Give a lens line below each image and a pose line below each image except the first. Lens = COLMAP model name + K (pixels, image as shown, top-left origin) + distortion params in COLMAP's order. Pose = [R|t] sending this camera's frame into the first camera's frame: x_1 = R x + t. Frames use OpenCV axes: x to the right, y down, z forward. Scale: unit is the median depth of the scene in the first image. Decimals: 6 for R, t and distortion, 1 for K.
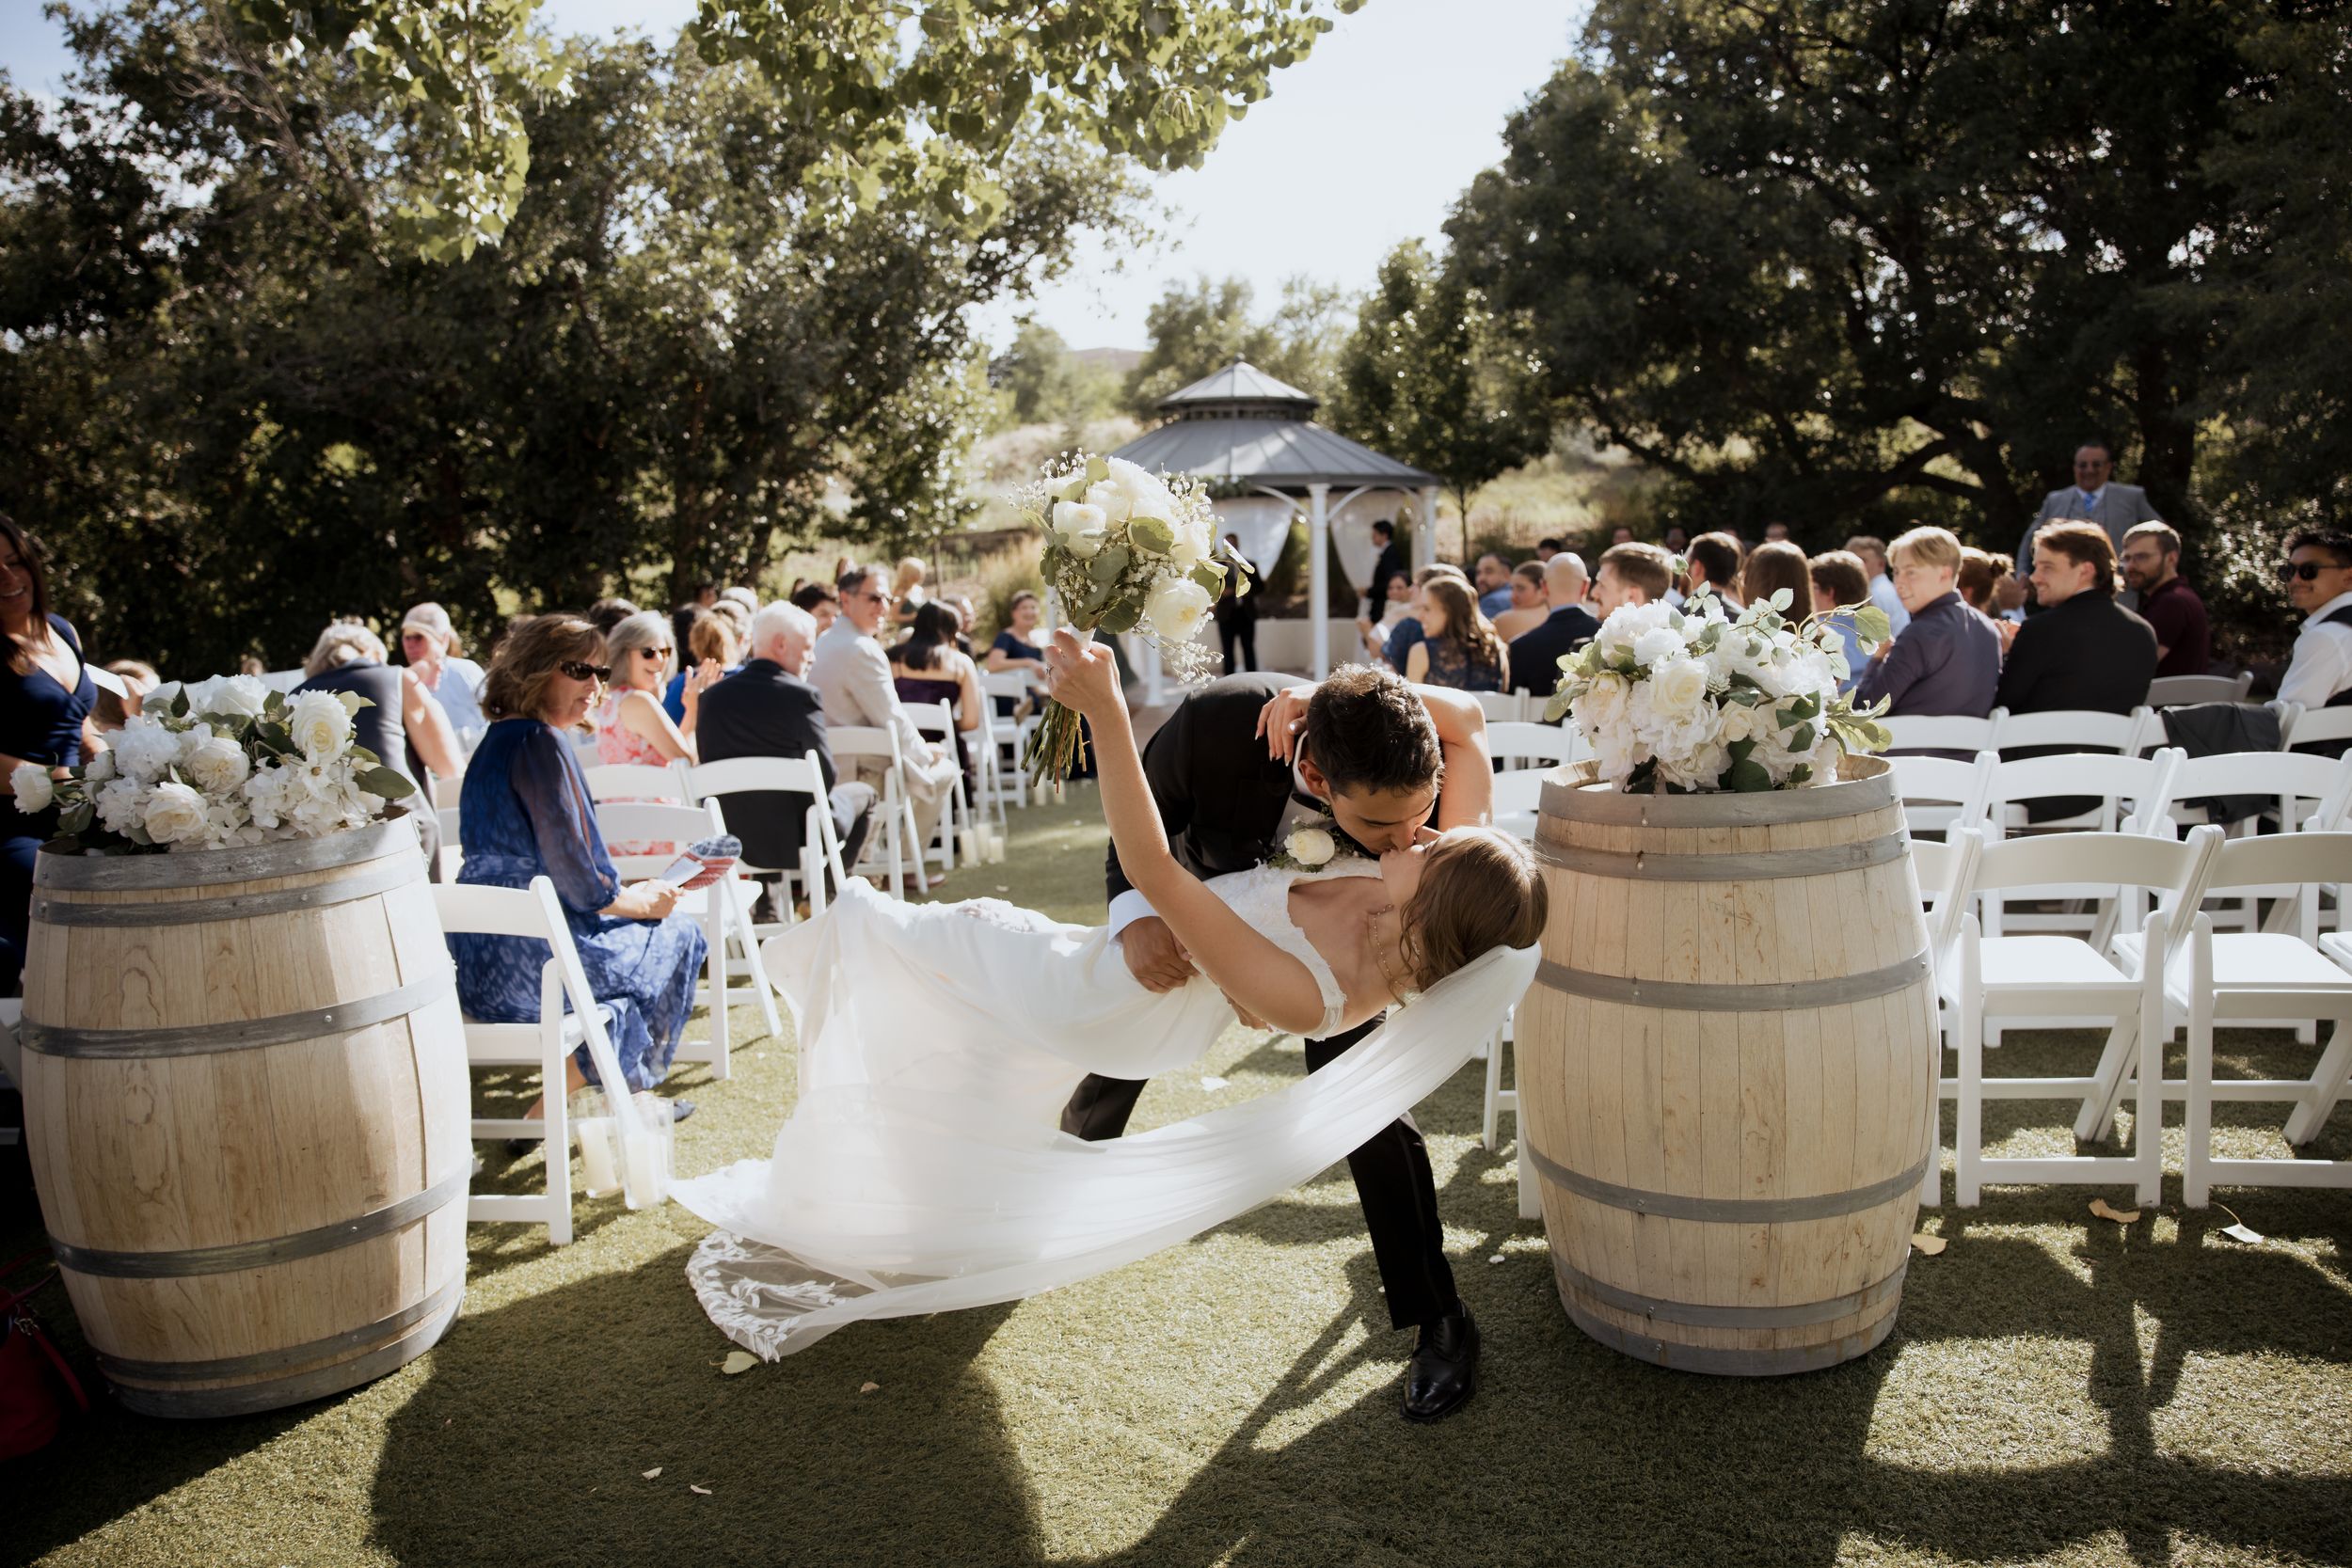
lens RADIAL K [[1697.7, 0, 1186.6], [0, 1697.7, 781.2], [0, 0, 1]] dist [-0.100636, 0.006033]
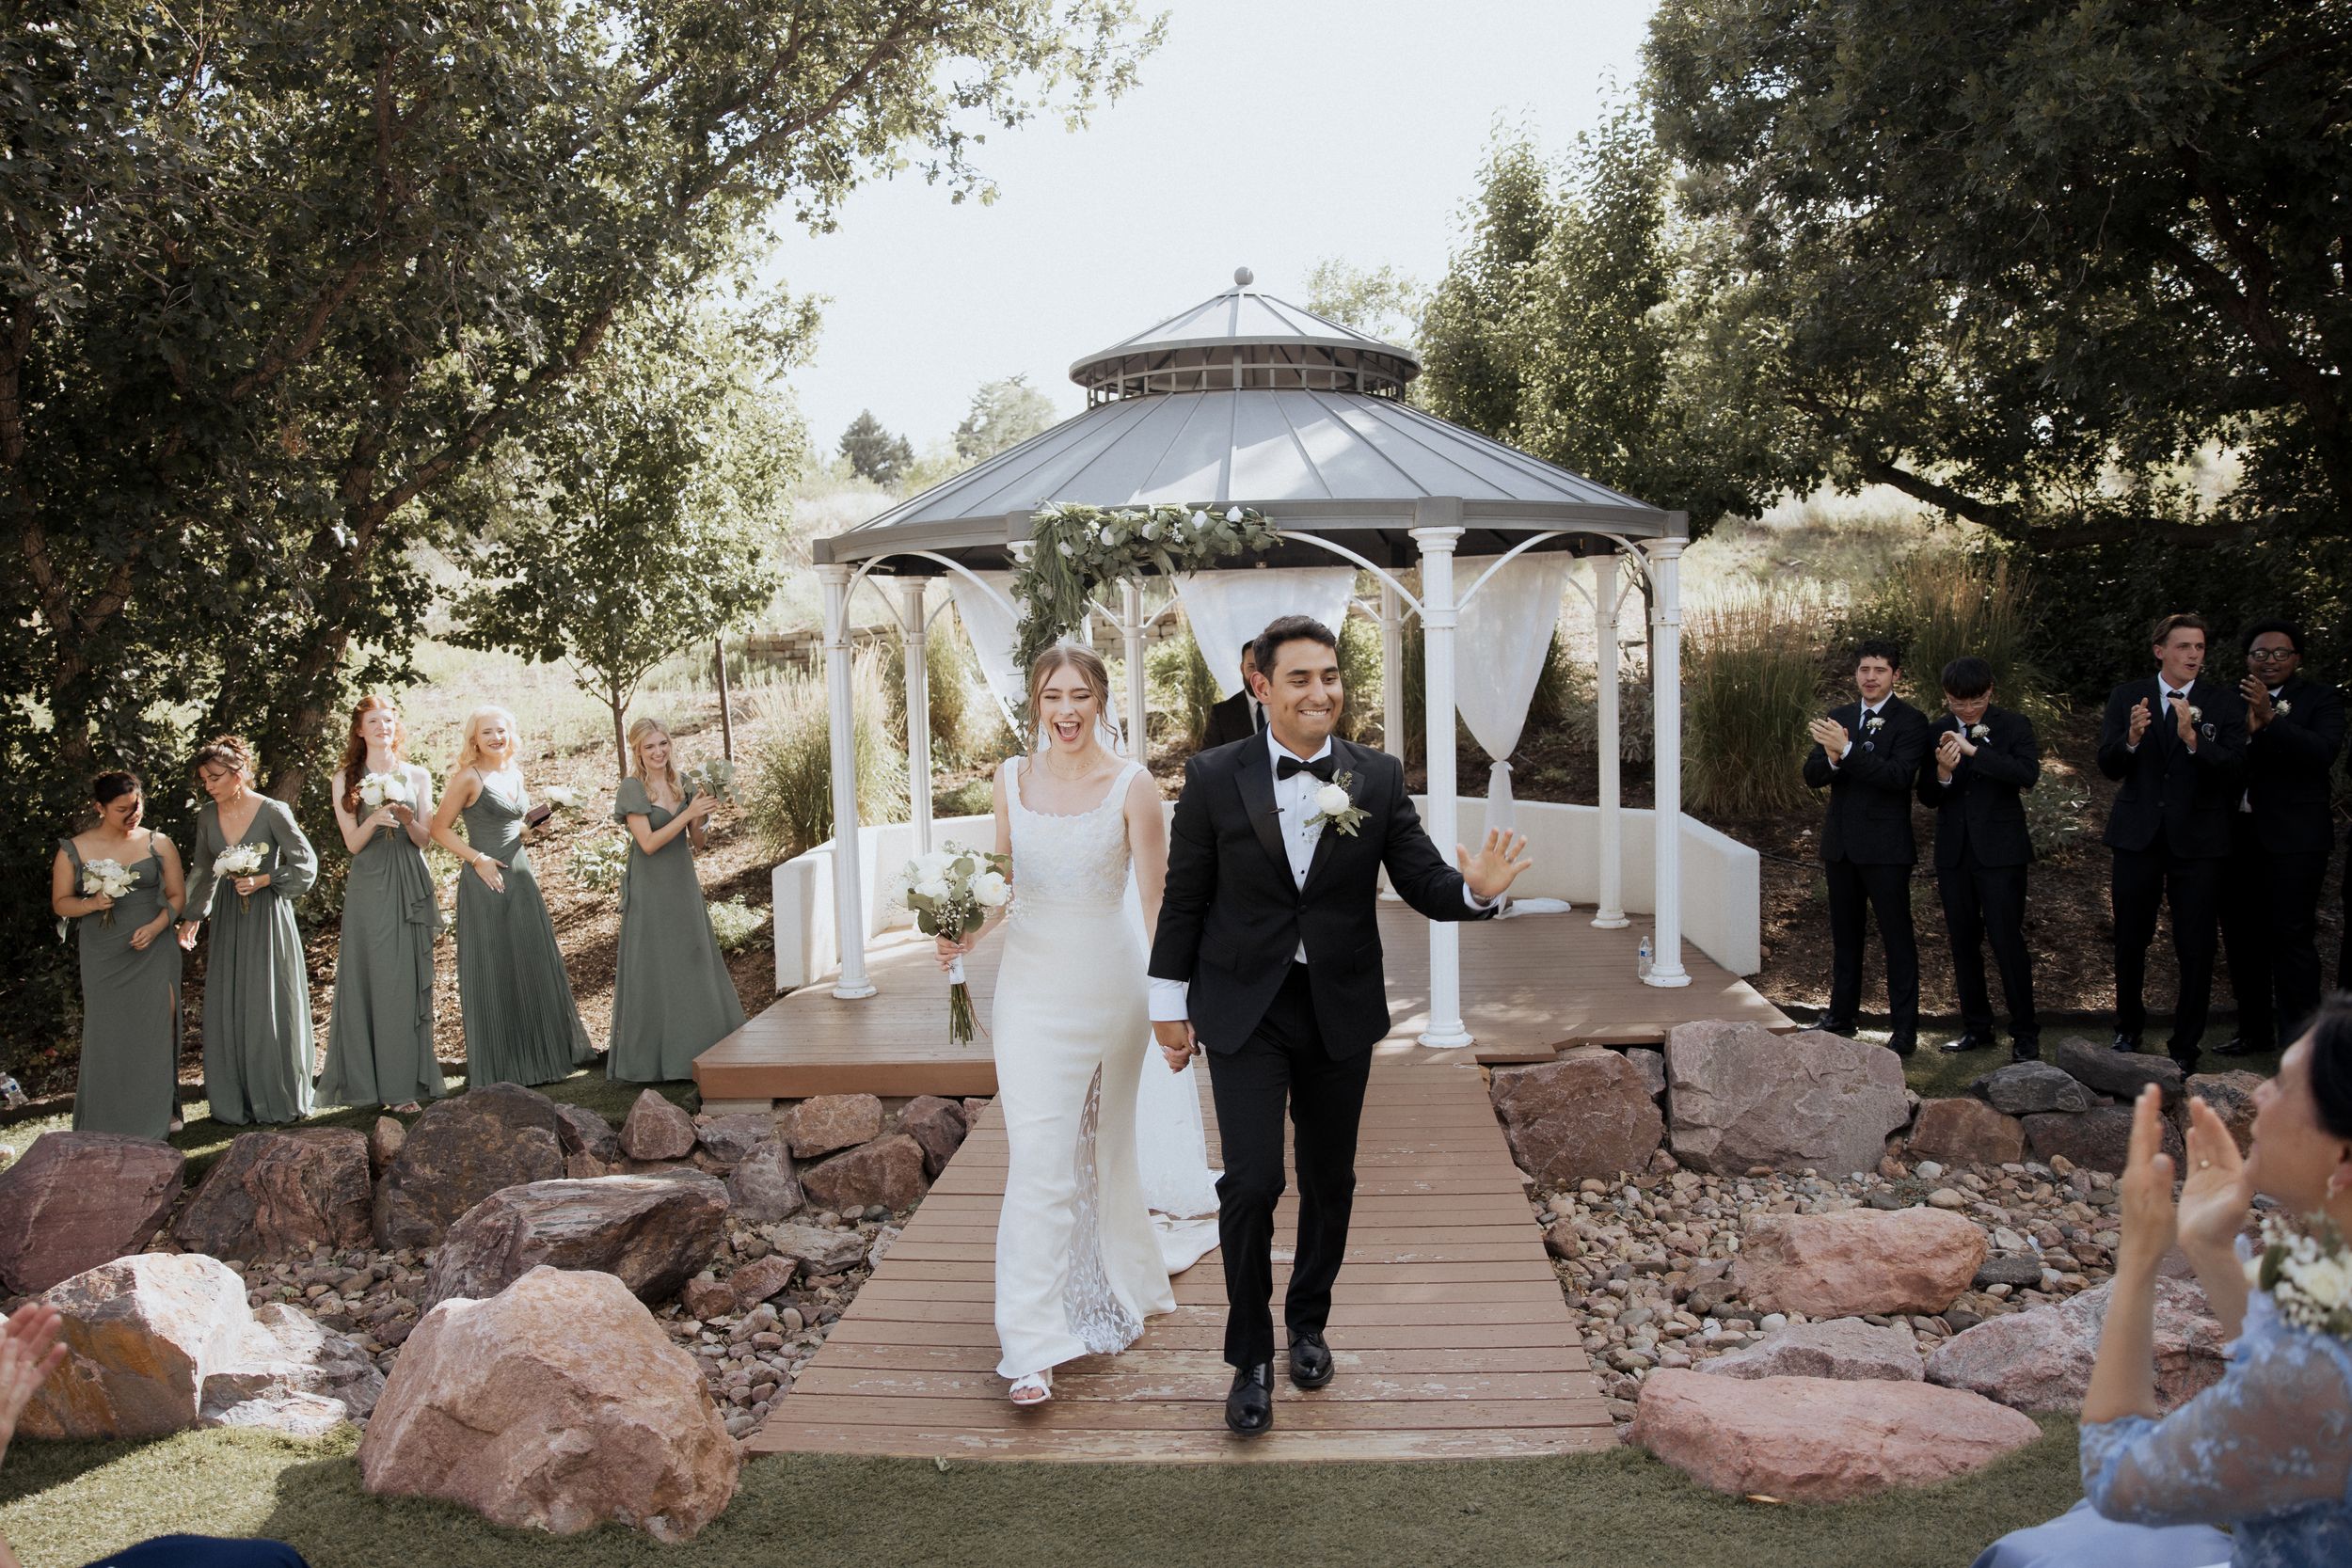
lens RADIAL K [[1826.4, 0, 1177.7], [0, 1826.4, 771.7], [0, 0, 1]] dist [-0.106376, 0.008072]
pose [[0.999925, -0.004939, -0.011210, 0.014450], [0.004208, 0.997924, -0.064272, -0.065568], [0.011504, 0.064220, 0.997869, 0.422810]]
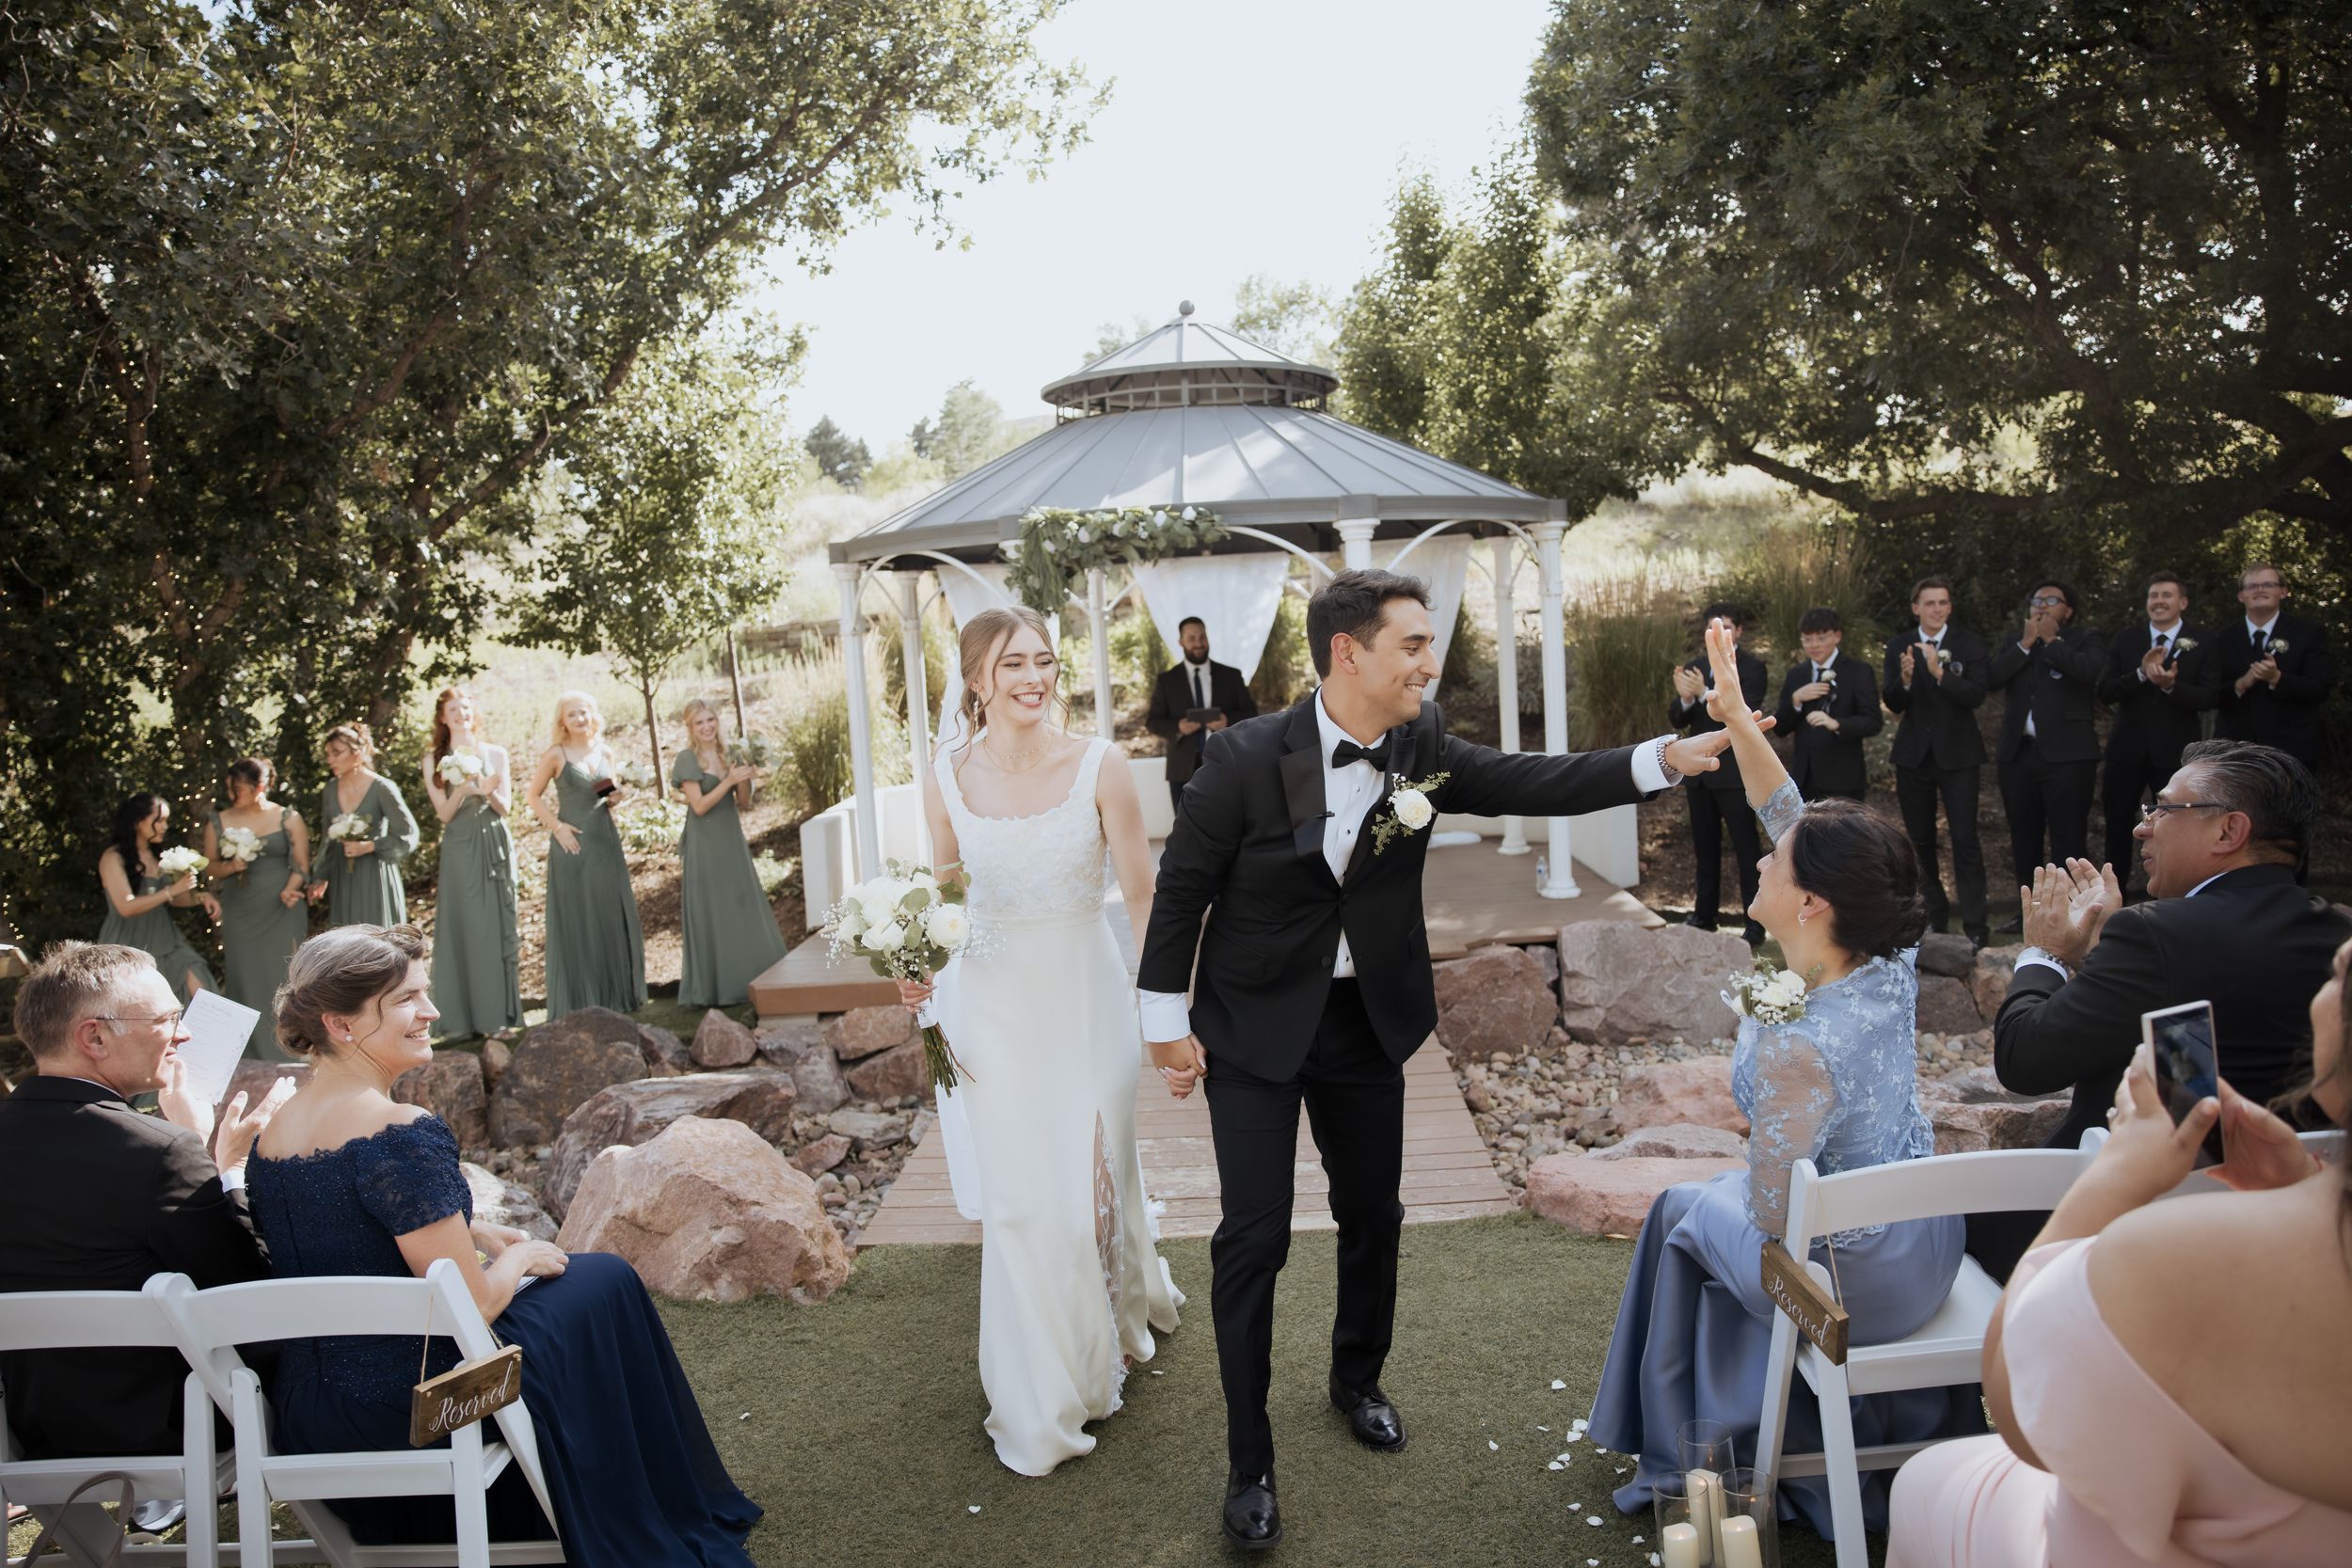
lens RADIAL K [[1697.7, 0, 1191.8], [0, 1697.7, 767.1], [0, 0, 1]] dist [-0.100636, 0.006033]
pose [[0.998947, -0.036650, 0.027614, 0.009440], [0.037971, 0.998080, -0.048937, -0.059687], [-0.025768, 0.049934, 0.998420, 0.381269]]
